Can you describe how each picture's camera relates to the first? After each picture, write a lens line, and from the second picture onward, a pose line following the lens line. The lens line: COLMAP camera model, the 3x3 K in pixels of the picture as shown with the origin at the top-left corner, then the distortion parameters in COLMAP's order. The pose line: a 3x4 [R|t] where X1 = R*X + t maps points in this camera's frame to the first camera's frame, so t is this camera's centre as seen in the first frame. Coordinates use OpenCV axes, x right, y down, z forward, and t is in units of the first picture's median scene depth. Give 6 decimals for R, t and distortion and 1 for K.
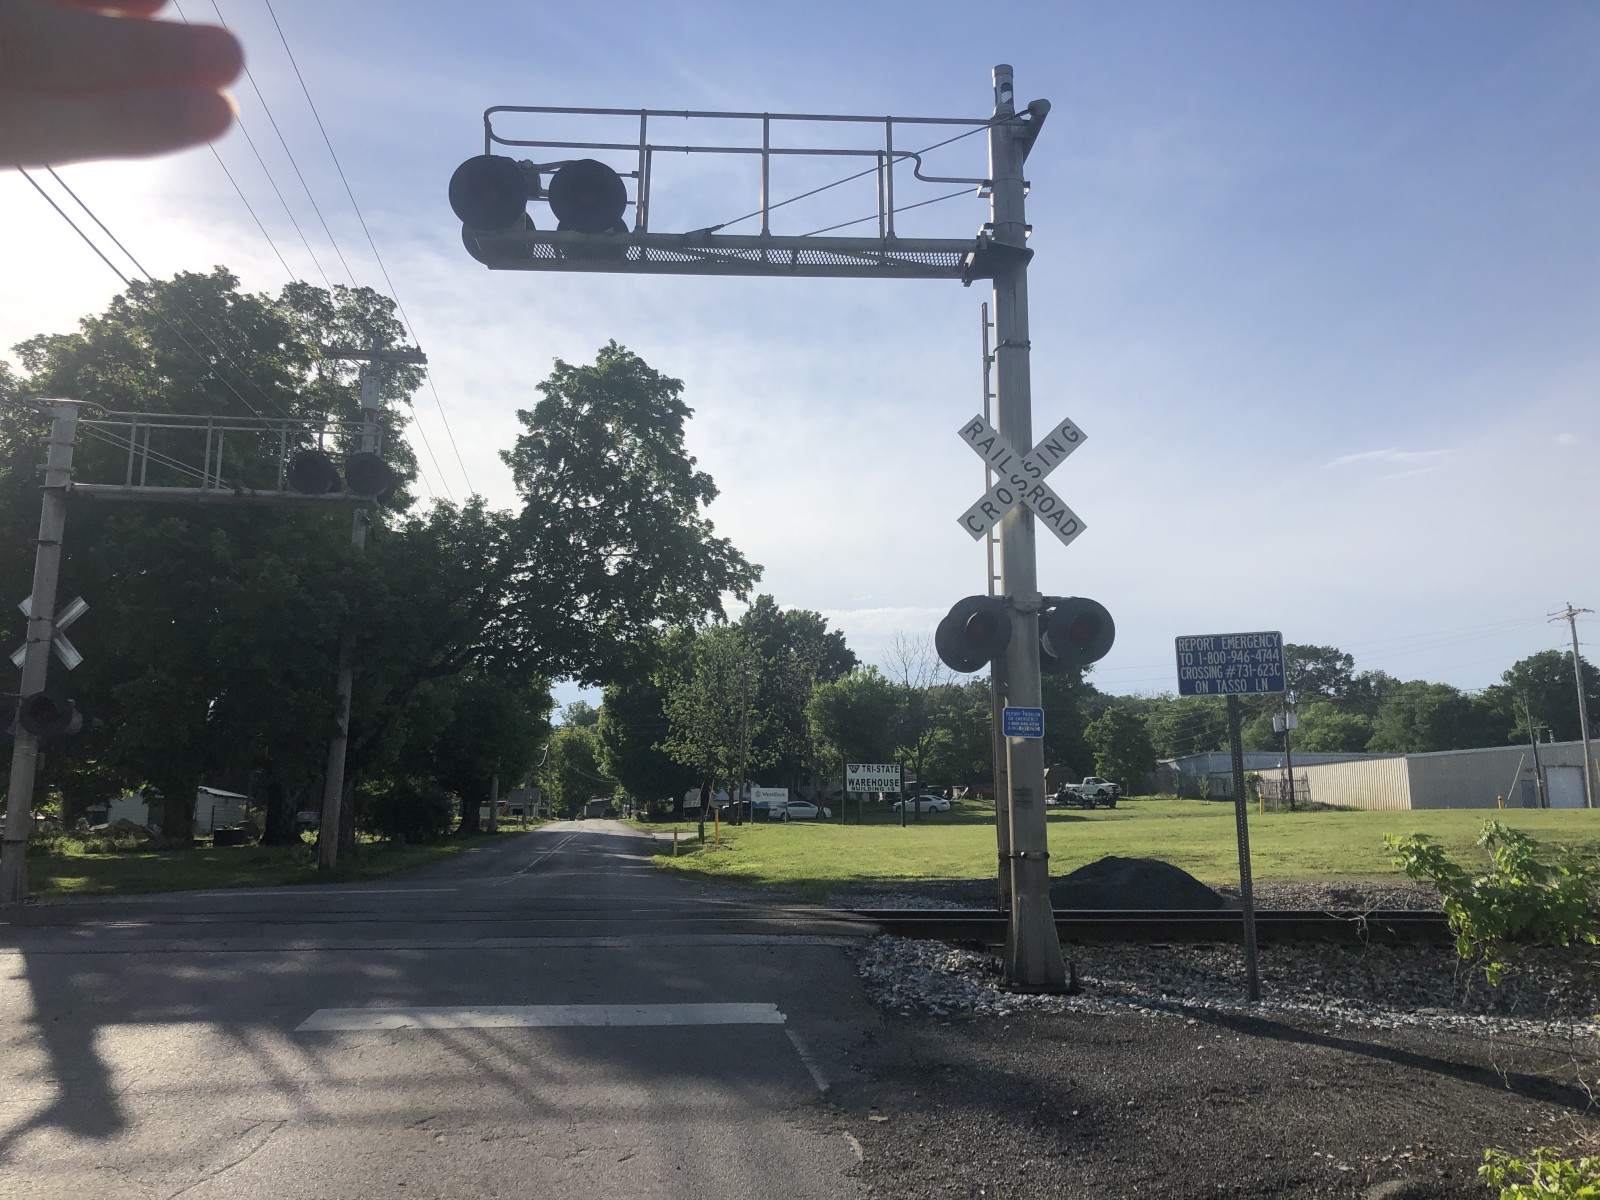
lens RADIAL K [[1285.8, 0, 800.0], [0, 1285.8, 600.0], [0, 0, 1]] dist [0.009728, 0.004119]
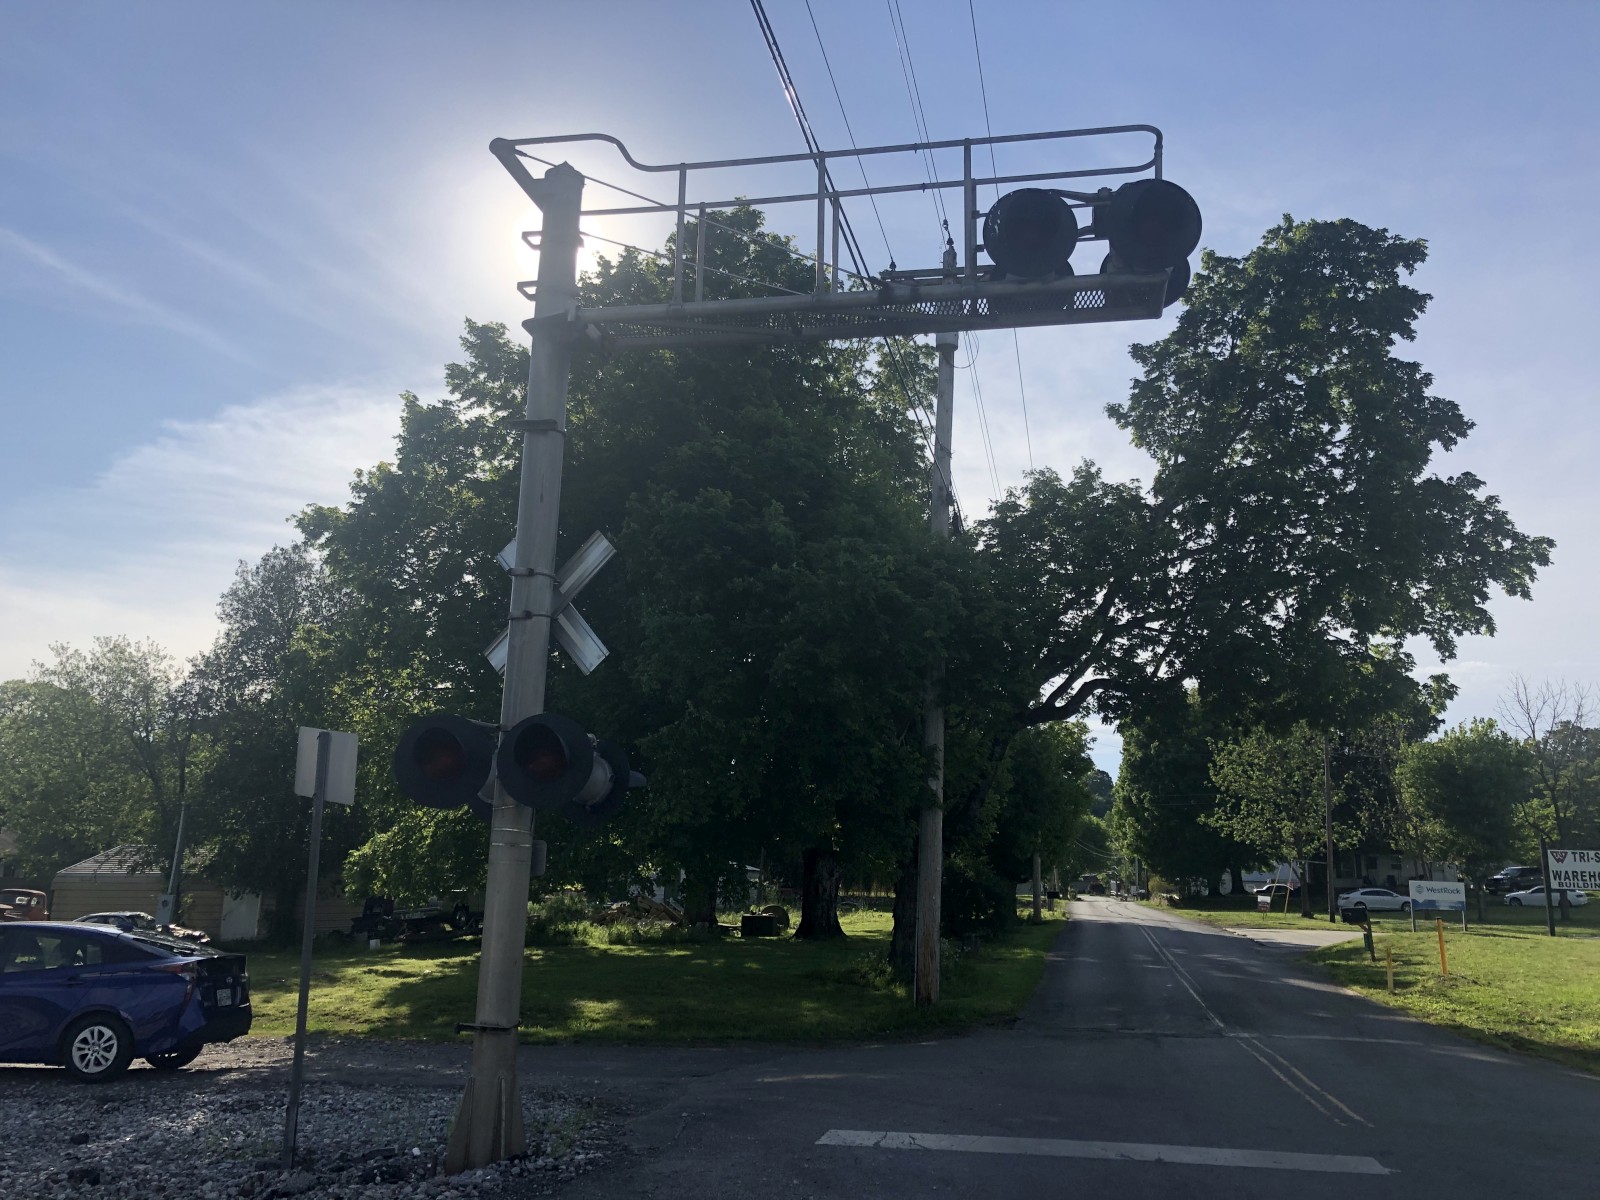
lens RADIAL K [[1320.5, 0, 800.3], [0, 1320.5, 636.5], [0, 0, 1]] dist [0.144686, -0.205217]
pose [[0.937021, -0.042015, -0.346738, -0.146770], [0.034733, 0.999027, -0.027192, 0.026754], [0.347543, 0.013436, 0.937568, 0.259452]]
